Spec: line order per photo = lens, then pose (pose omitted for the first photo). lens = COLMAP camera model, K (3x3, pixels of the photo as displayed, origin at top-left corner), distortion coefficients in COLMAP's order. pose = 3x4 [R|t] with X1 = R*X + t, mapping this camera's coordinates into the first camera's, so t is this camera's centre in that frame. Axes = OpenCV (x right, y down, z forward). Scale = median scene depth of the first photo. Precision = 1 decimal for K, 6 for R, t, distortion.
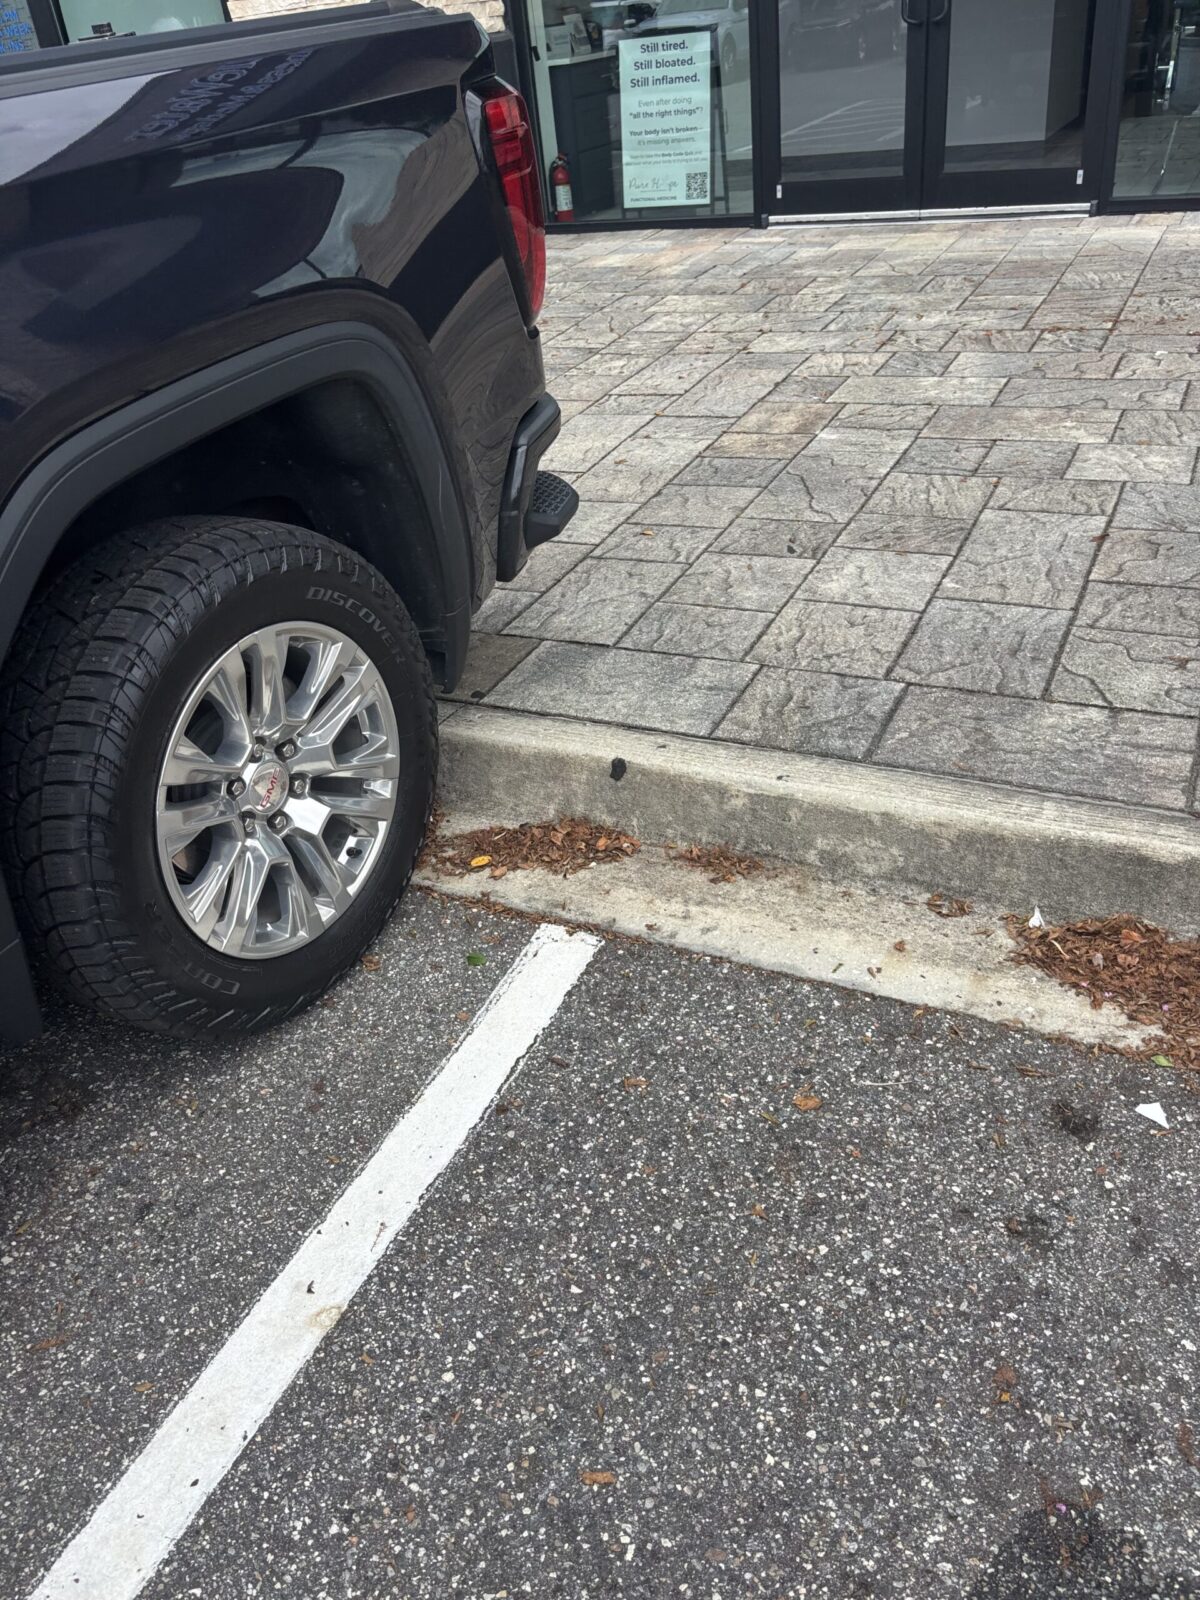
lens RADIAL K [[1210.5, 0, 584.0], [0, 1210.5, 788.9], [0, 0, 1]] dist [0.030315, -0.022300]
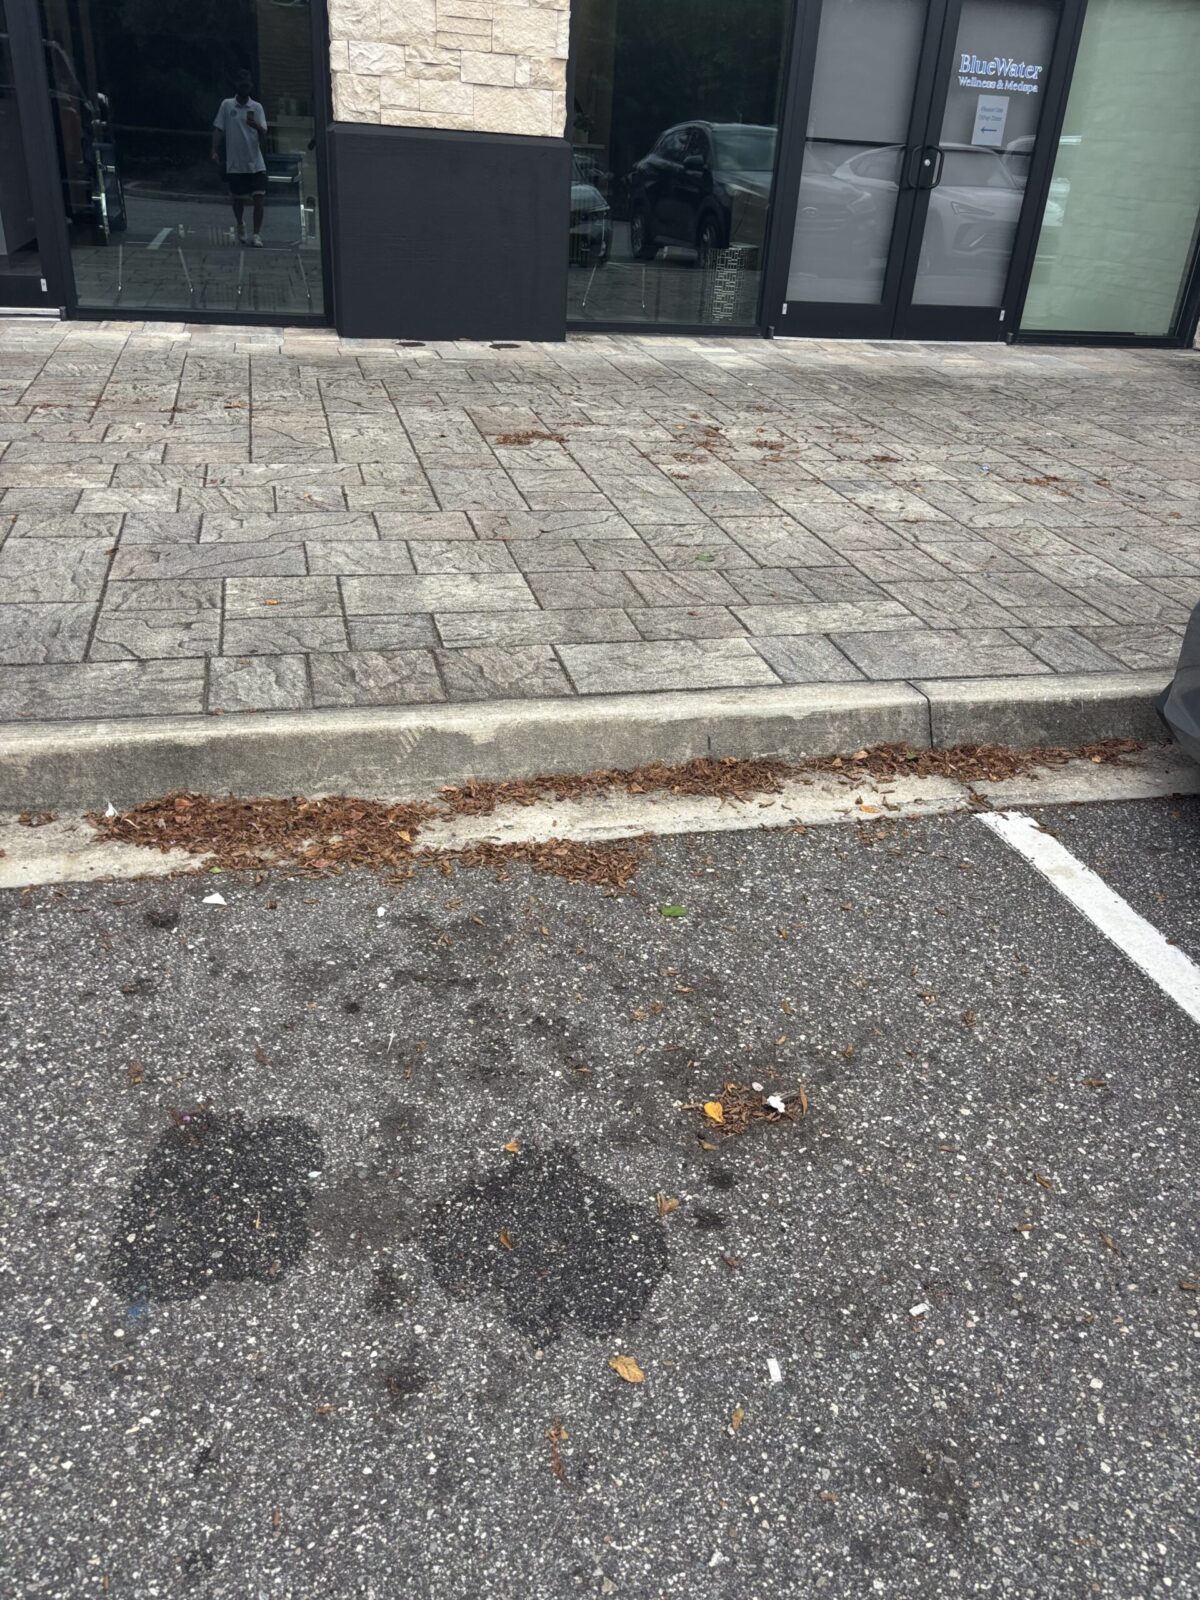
lens RADIAL K [[1210.5, 0, 594.5], [0, 1210.5, 816.7], [0, 0, 1]] dist [0.030315, -0.022300]
pose [[0.744019, -0.187254, 0.641383, -0.058726], [0.234031, 0.972151, 0.012341, 0.202369], [-0.625832, 0.140921, 0.767121, -0.259066]]
